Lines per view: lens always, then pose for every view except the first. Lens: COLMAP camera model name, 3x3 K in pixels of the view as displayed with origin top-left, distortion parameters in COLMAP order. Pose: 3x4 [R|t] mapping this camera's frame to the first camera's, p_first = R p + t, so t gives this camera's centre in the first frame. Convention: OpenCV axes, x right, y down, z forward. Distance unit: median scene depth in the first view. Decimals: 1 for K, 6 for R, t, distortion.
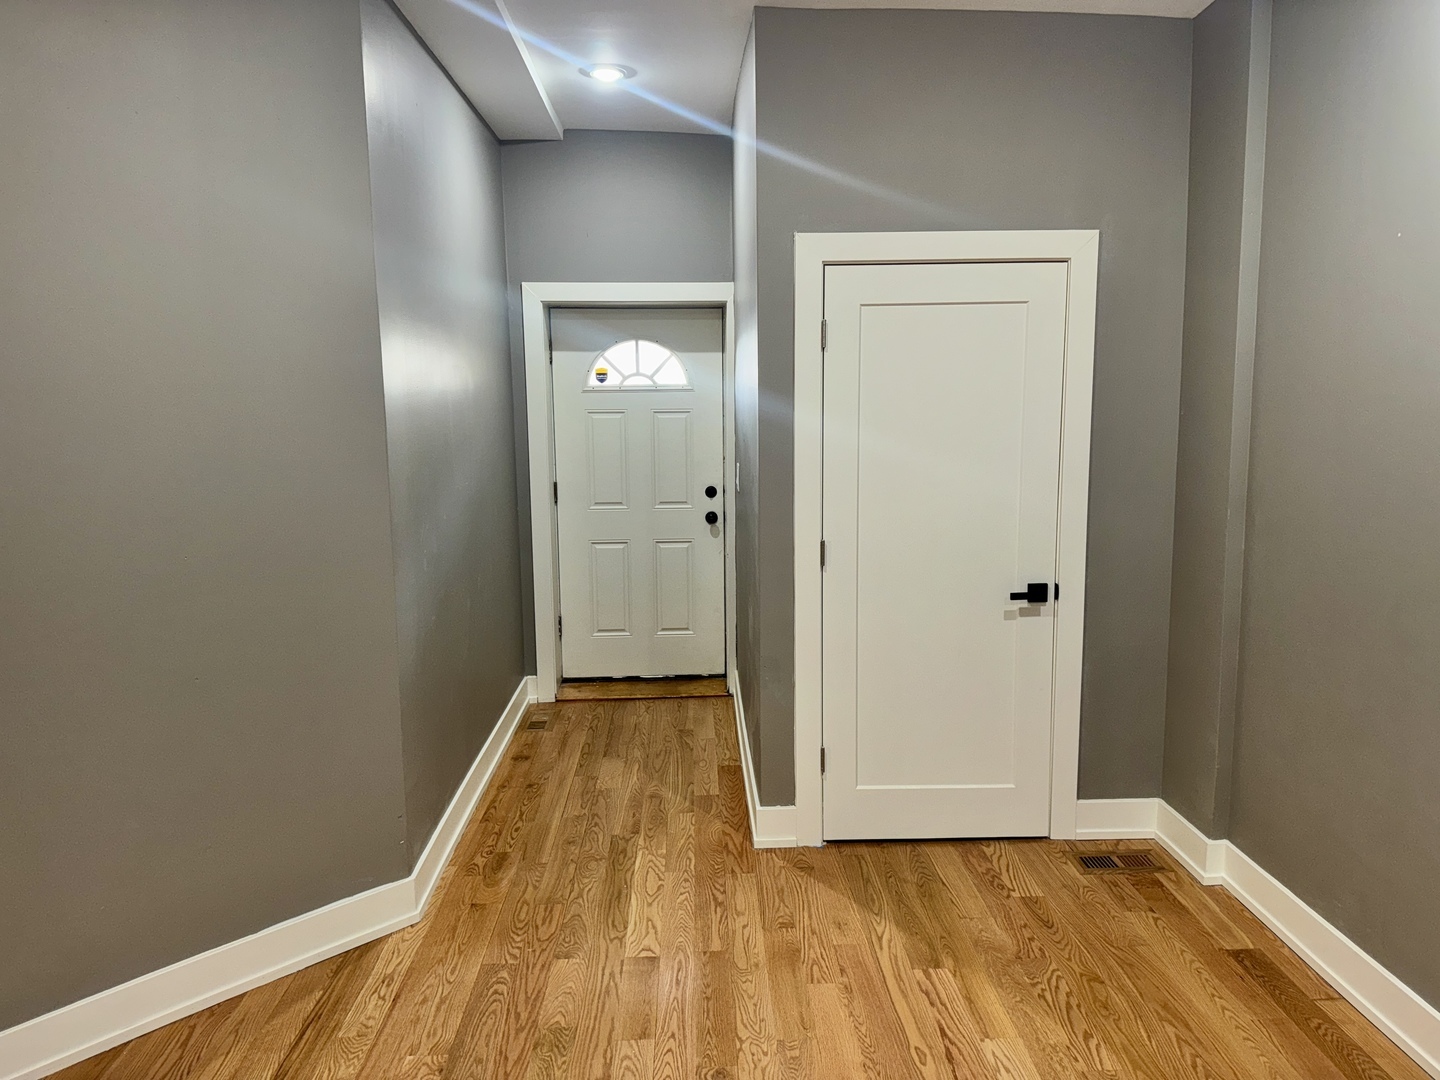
lens RADIAL K [[1023.5, 0, 721.3], [0, 1023.5, 528.2], [0, 0, 1]] dist [0.036948, -0.006292]
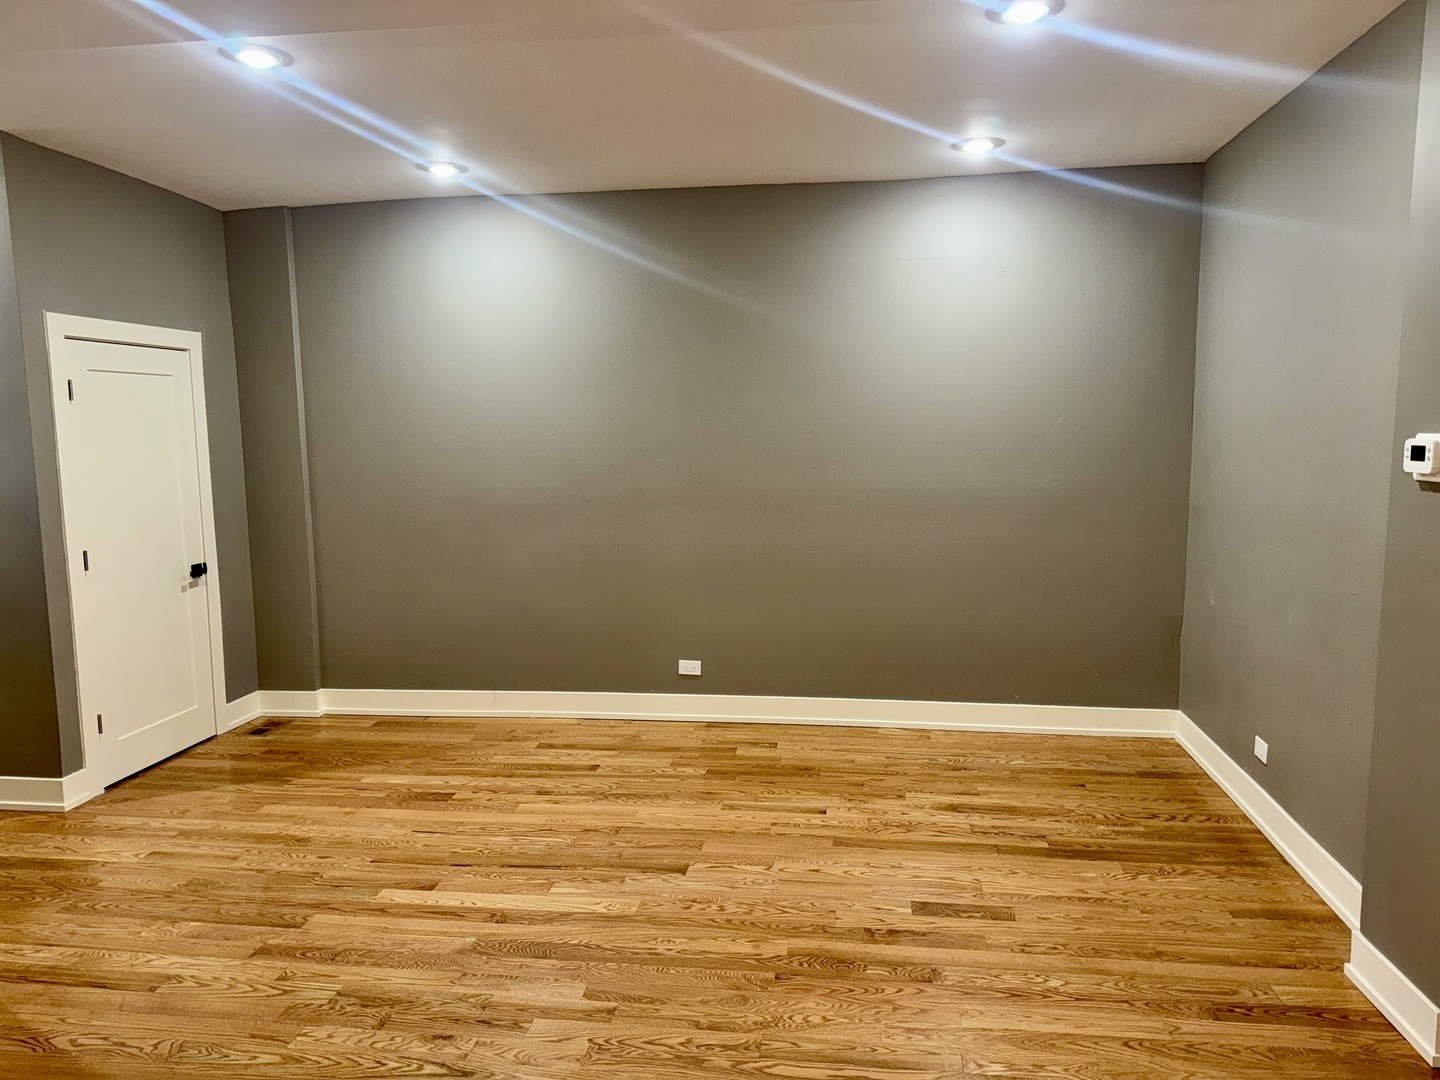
lens RADIAL K [[1023.5, 0, 719.1], [0, 1023.5, 541.2], [0, 0, 1]] dist [0.036948, -0.006292]
pose [[0.184889, -0.107116, 0.976904, -1.039987], [0.145473, 0.986075, 0.080590, 0.011111], [-0.971933, 0.127213, 0.197897, -0.035645]]
